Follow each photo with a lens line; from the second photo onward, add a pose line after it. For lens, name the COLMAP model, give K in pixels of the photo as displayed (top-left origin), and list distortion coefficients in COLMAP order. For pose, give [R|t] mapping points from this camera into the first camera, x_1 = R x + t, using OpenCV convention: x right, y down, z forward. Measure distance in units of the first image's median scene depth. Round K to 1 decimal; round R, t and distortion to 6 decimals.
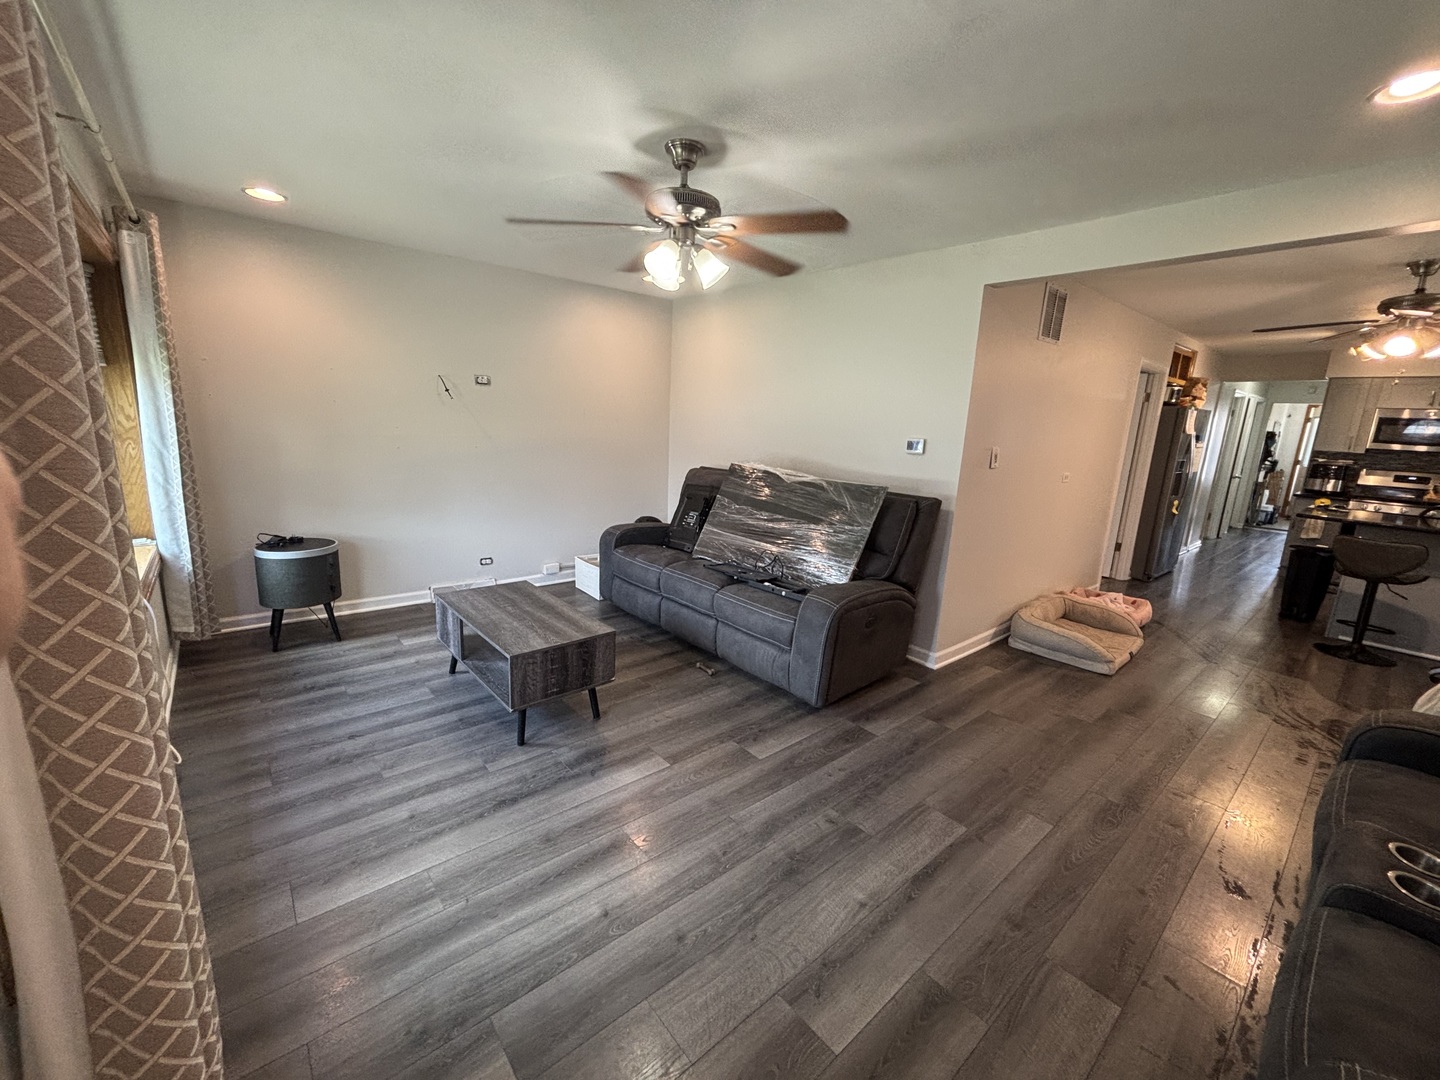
lens RADIAL K [[583.5, 0, 715.8], [0, 583.5, 541.4], [0, 0, 1]] dist [0.013048, 0.000087]
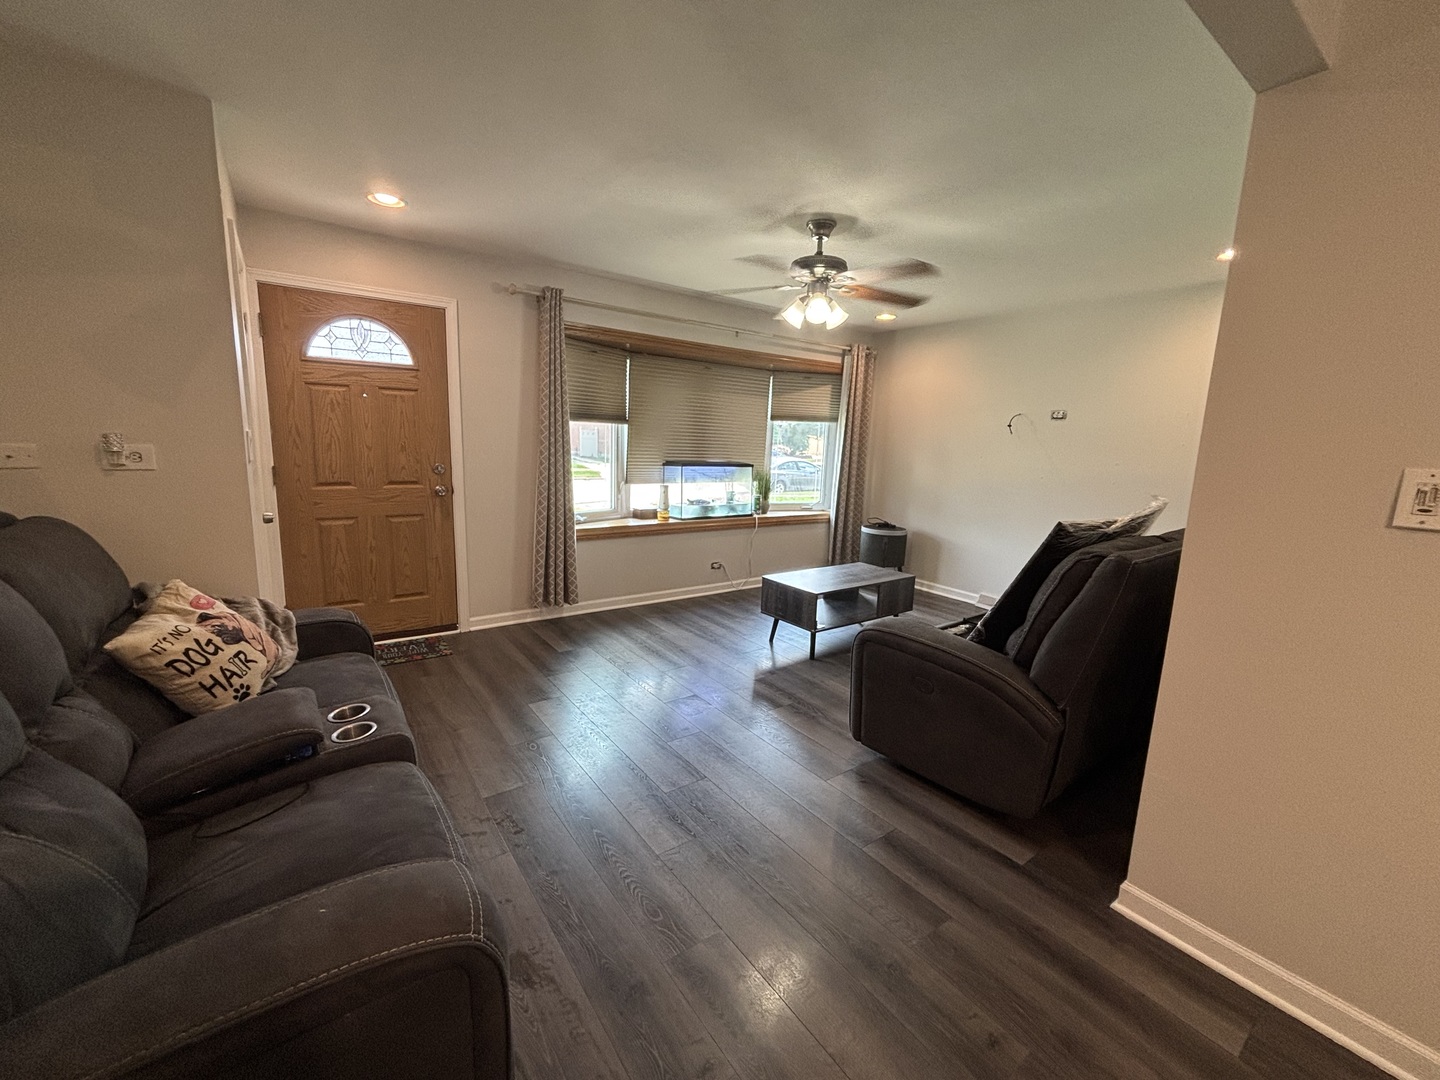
lens RADIAL K [[583.5, 0, 718.8], [0, 583.5, 541.3], [0, 0, 1]] dist [0.013048, 0.000087]
pose [[-0.063794, 0.126198, -0.989952, 1.407704], [-0.254580, 0.957095, 0.138415, -0.101676], [0.964945, 0.260852, -0.028930, 1.013555]]
